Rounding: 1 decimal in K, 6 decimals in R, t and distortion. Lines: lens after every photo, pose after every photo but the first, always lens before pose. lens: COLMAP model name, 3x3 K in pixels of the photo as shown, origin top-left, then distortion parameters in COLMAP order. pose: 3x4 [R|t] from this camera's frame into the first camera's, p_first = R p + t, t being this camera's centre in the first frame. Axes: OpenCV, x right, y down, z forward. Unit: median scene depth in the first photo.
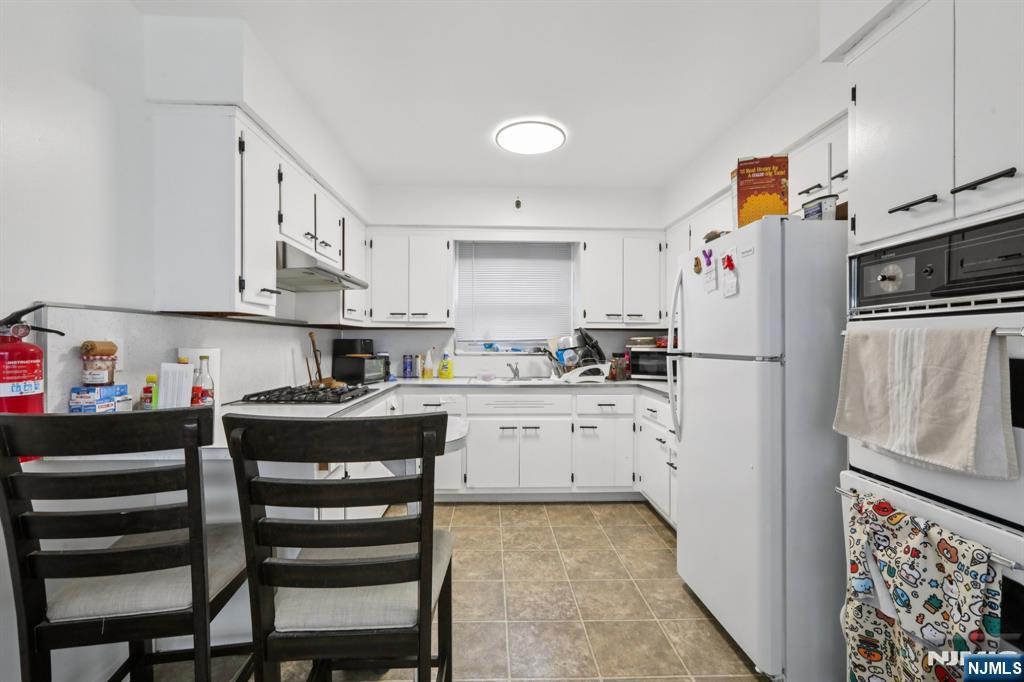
lens RADIAL K [[456.2, 0, 512.8], [0, 456.2, 343.2], [0, 0, 1]] dist [-0.002554, 0.002641]
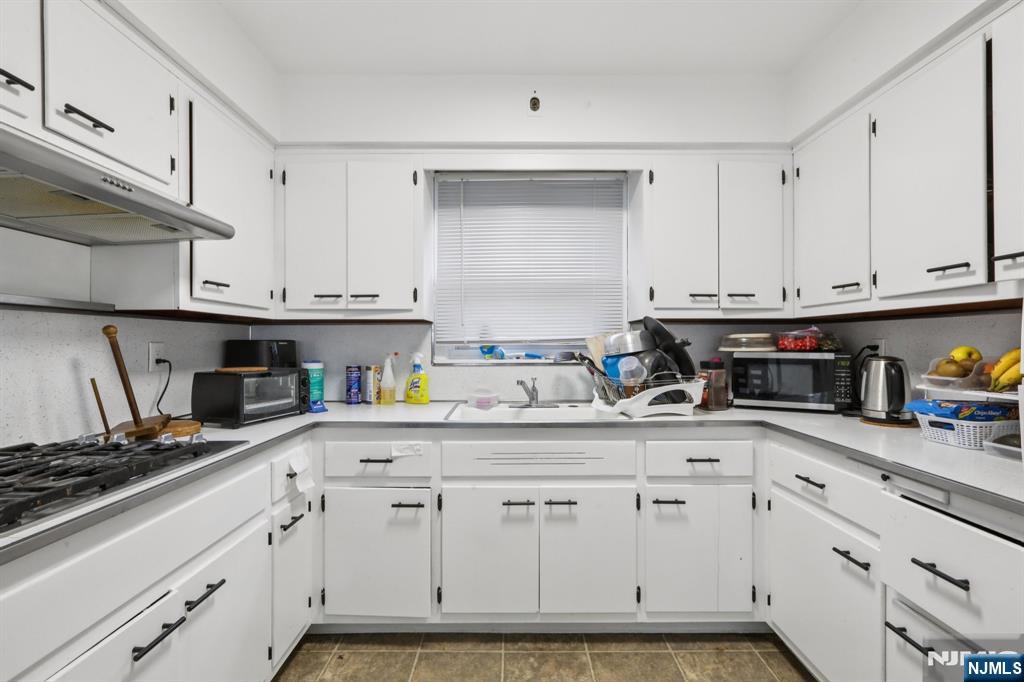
lens RADIAL K [[456.2, 0, 512.4], [0, 456.2, 343.4], [0, 0, 1]] dist [-0.002554, 0.002641]
pose [[0.999081, -0.005927, -0.042449, 0.008791], [0.005793, 0.999978, -0.003274, -0.000762], [0.042467, 0.003025, 0.999093, 0.603574]]
